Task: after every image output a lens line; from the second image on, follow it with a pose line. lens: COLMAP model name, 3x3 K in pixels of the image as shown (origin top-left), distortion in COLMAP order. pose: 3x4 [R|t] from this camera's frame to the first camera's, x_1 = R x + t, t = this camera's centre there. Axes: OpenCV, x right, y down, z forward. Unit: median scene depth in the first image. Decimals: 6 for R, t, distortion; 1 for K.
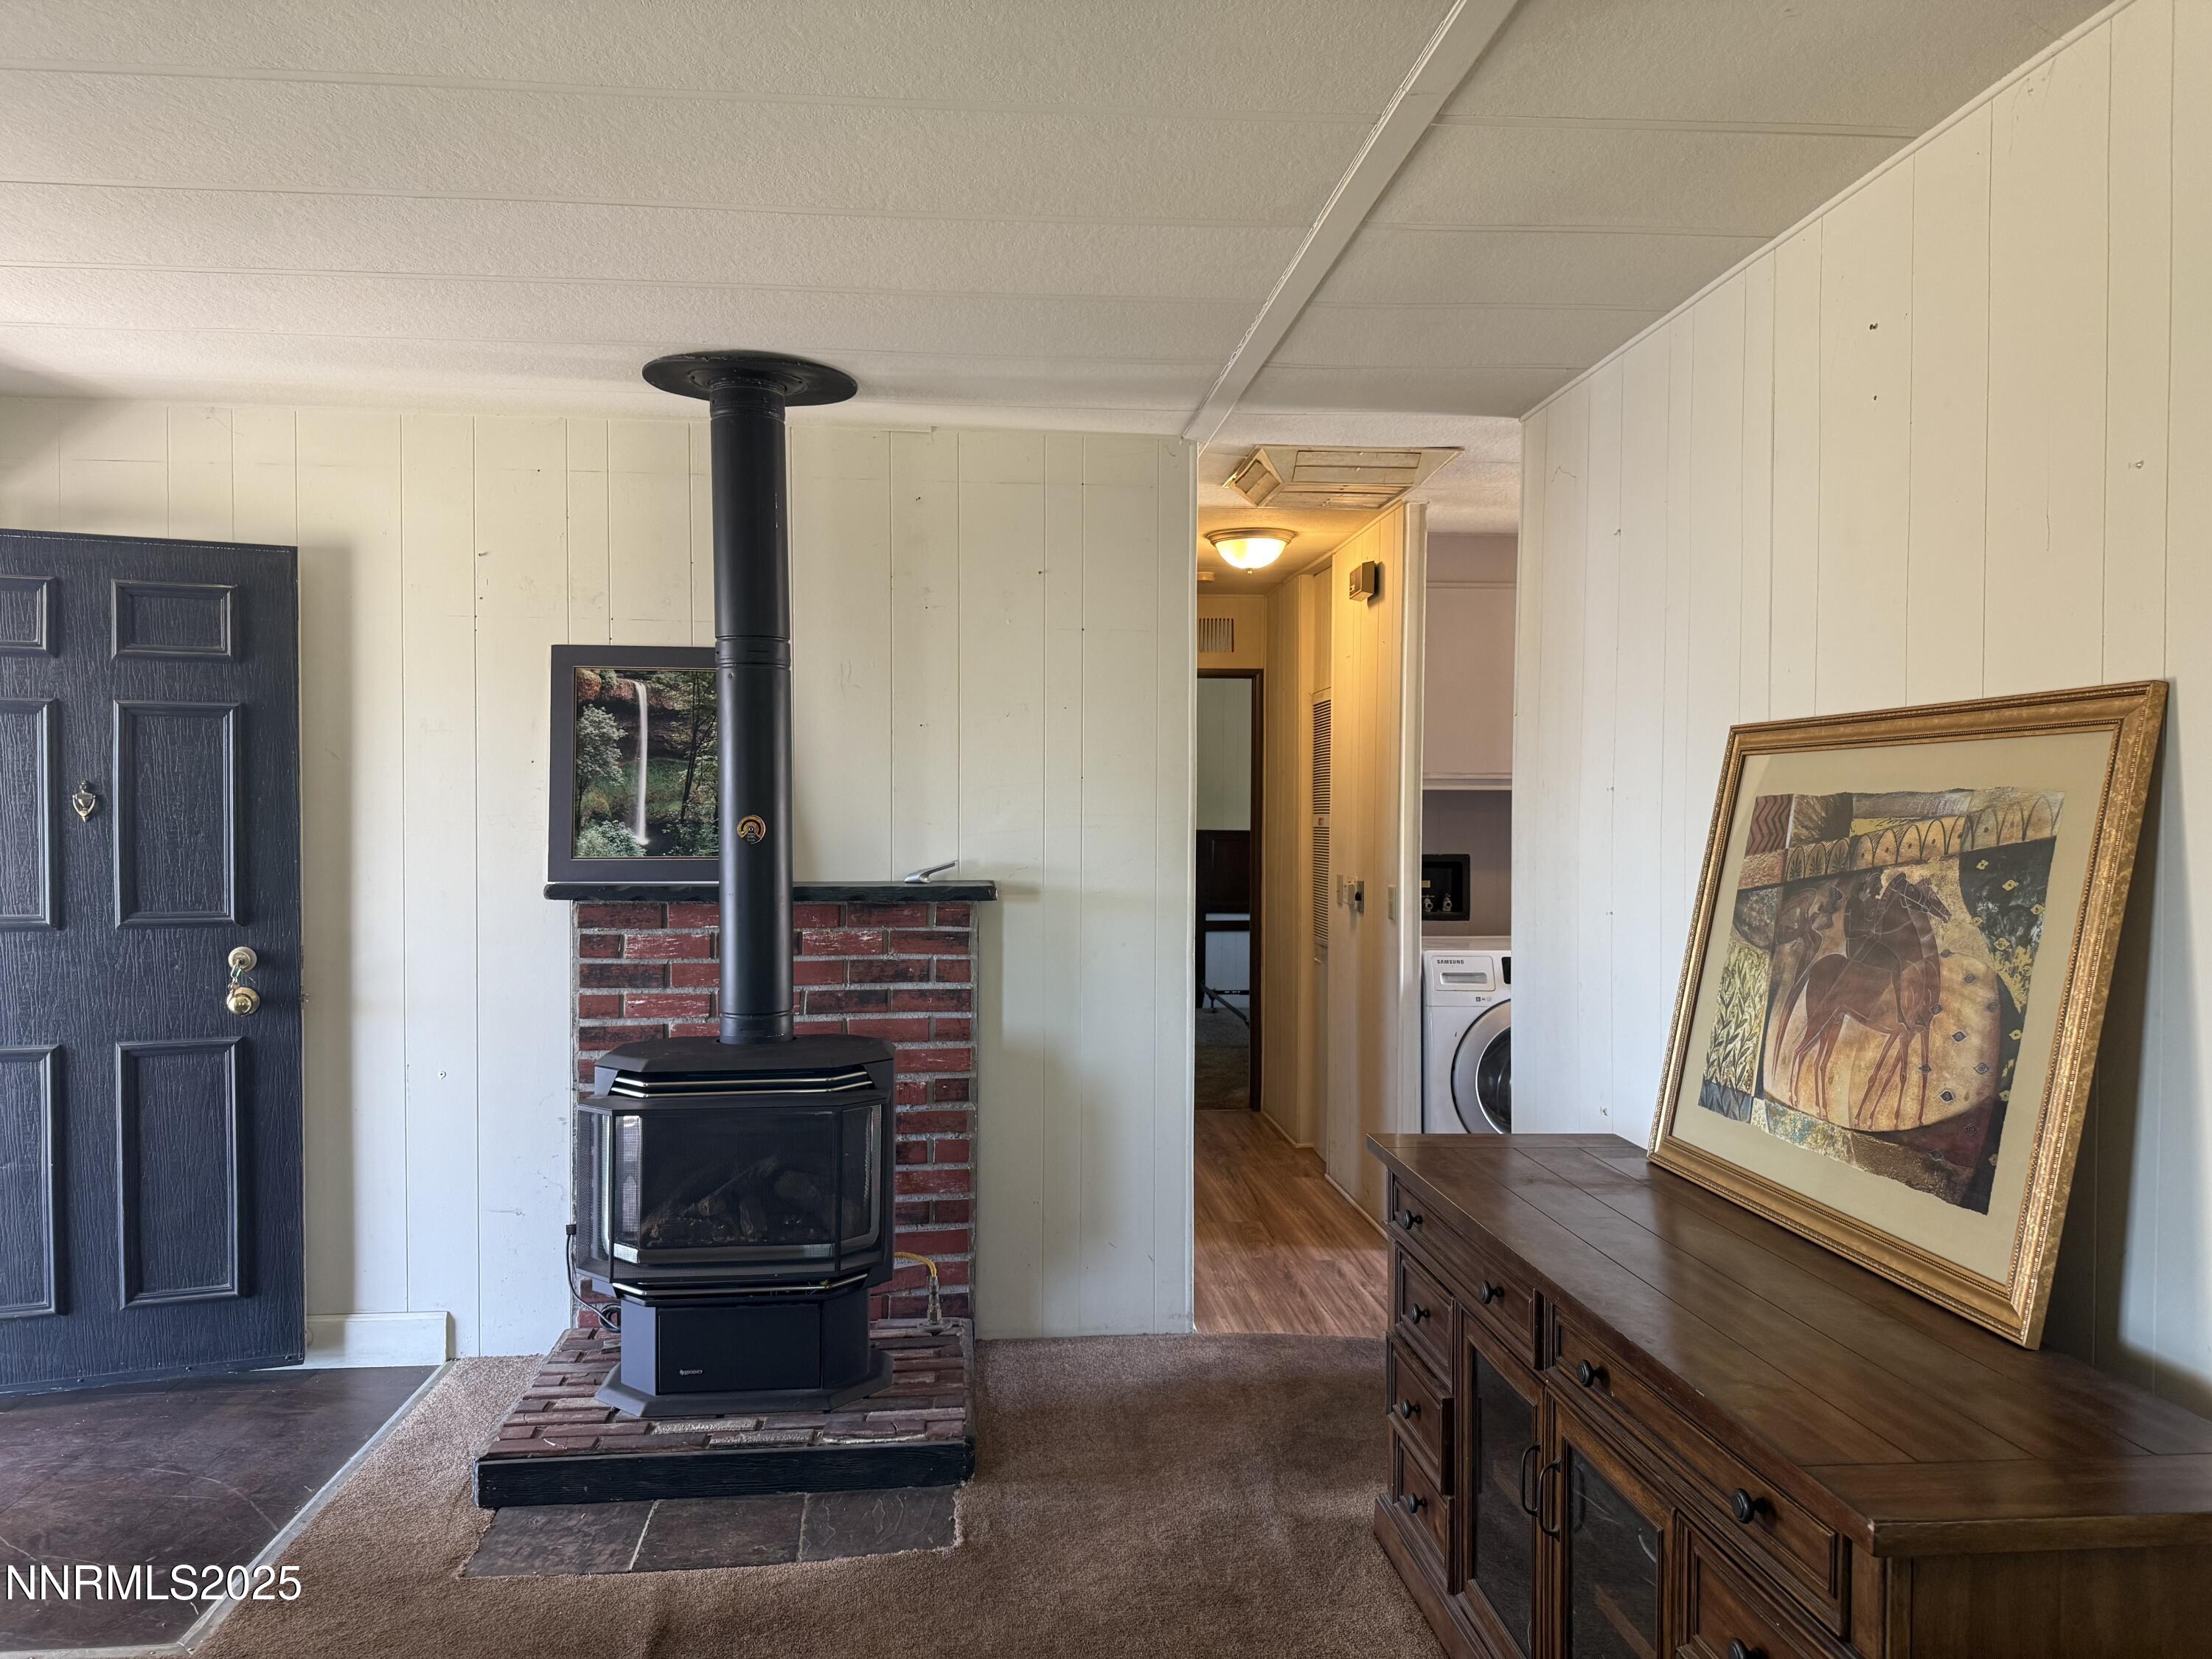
lens RADIAL K [[1521.4, 0, 1108.5], [0, 1521.4, 818.8], [0, 0, 1]] dist [0.008911, -0.025293]
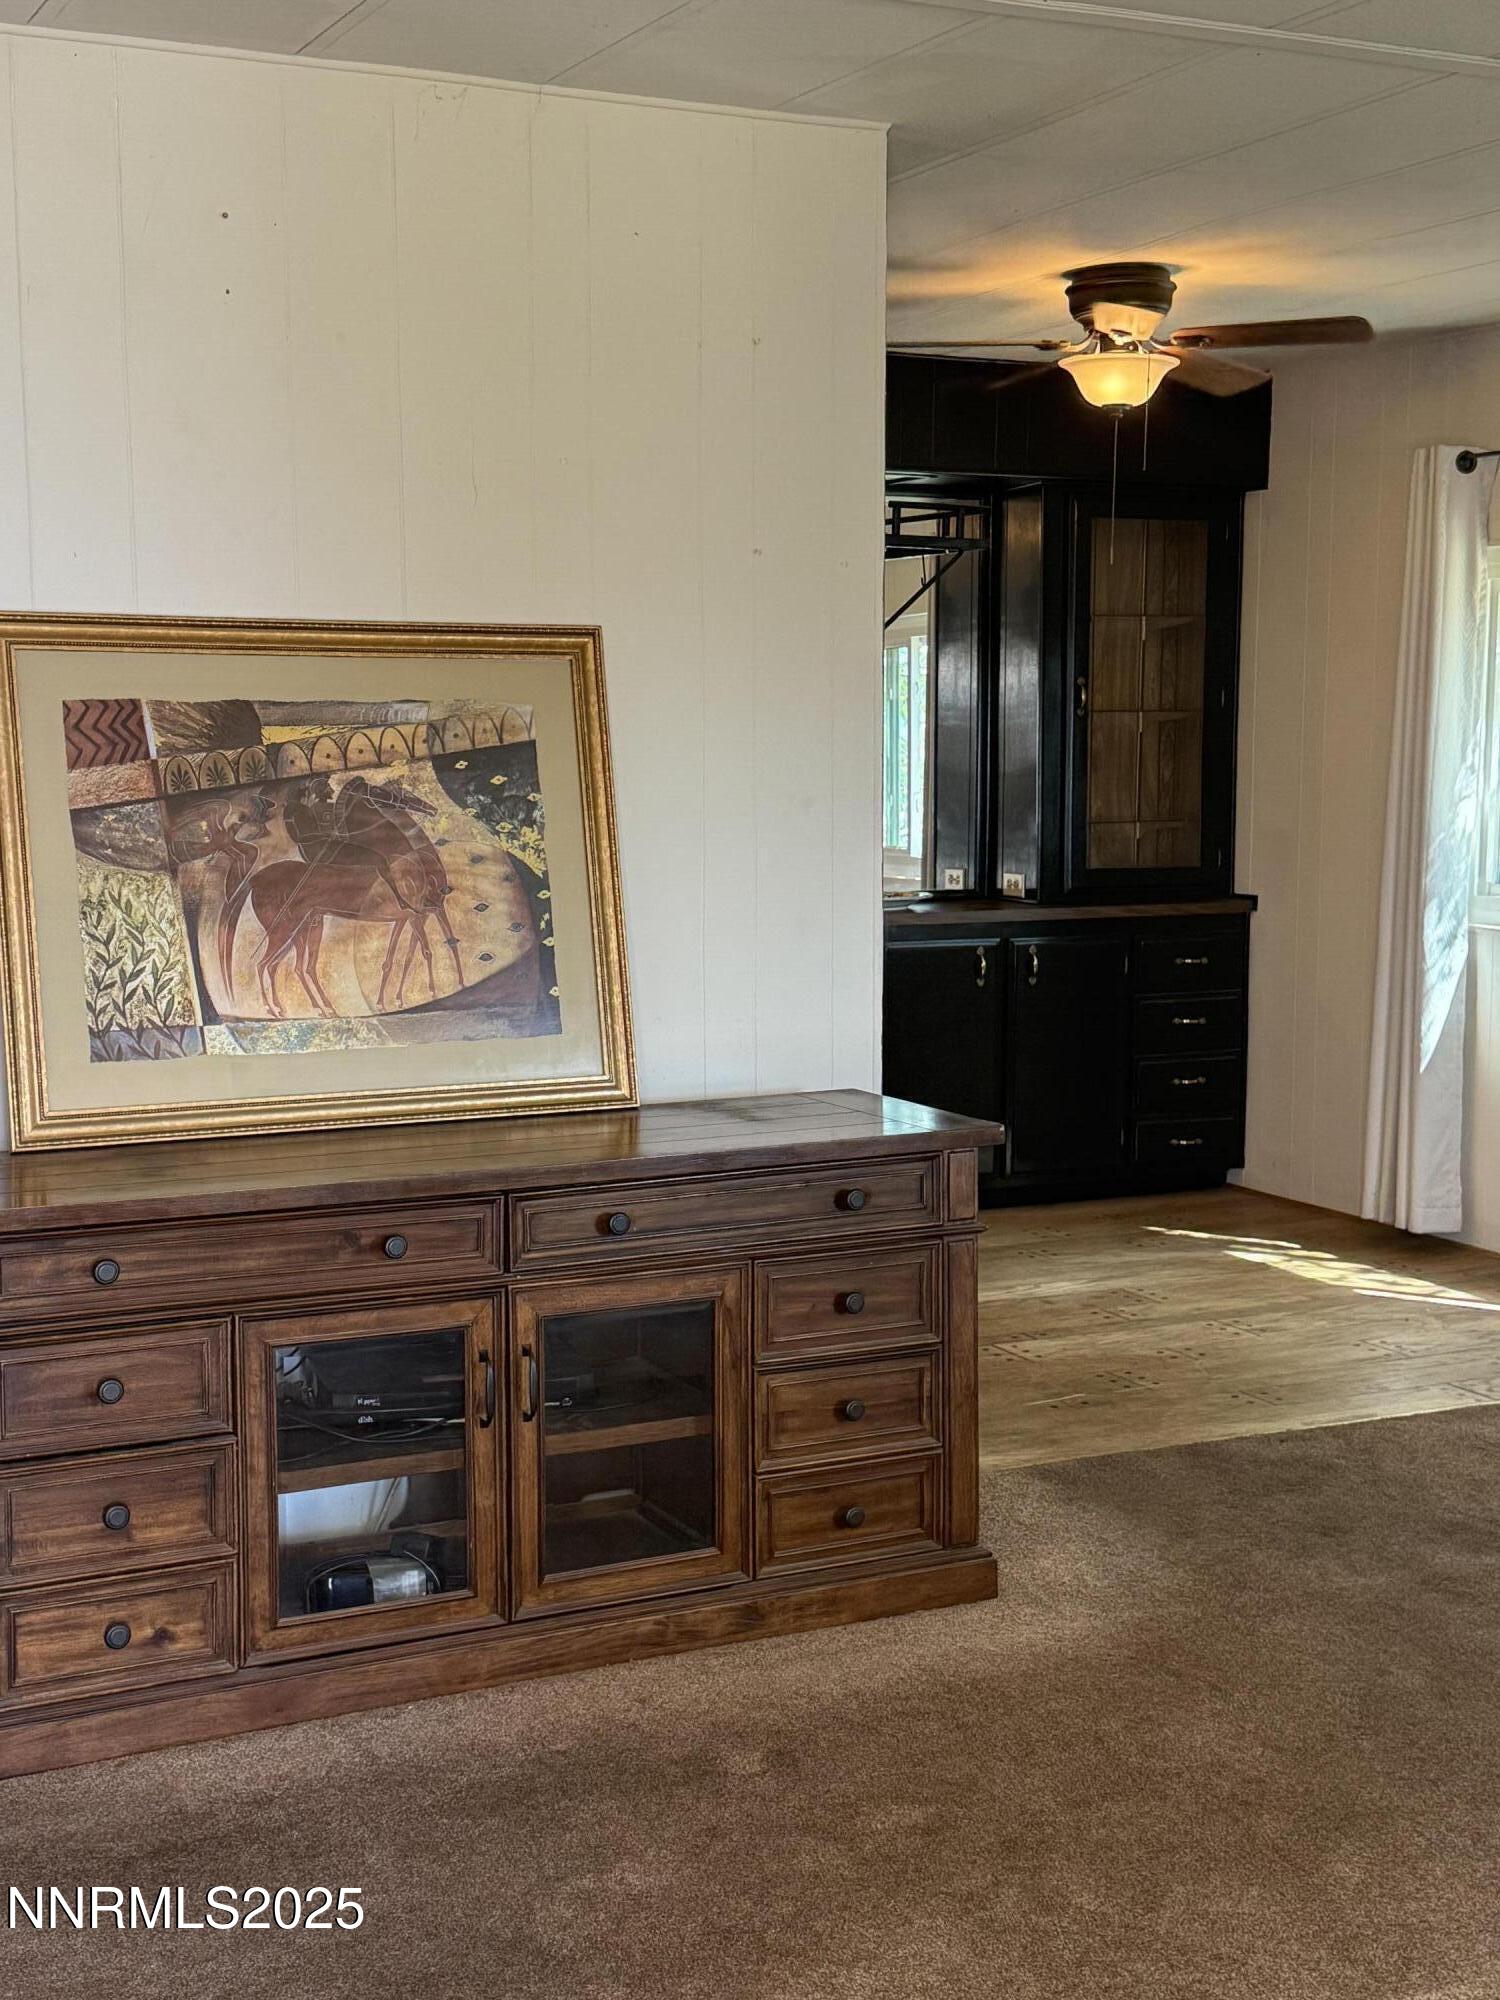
lens RADIAL K [[2527.0, 0, 750.4], [0, 2527.0, 1000.3], [0, 0, 1]] dist [0.092589, 0.000000]
pose [[-0.322157, -0.107216, 0.940596, -0.320818], [0.002322, 0.993474, 0.114039, -0.002871], [-0.946684, 0.038922, -0.319805, 0.328377]]
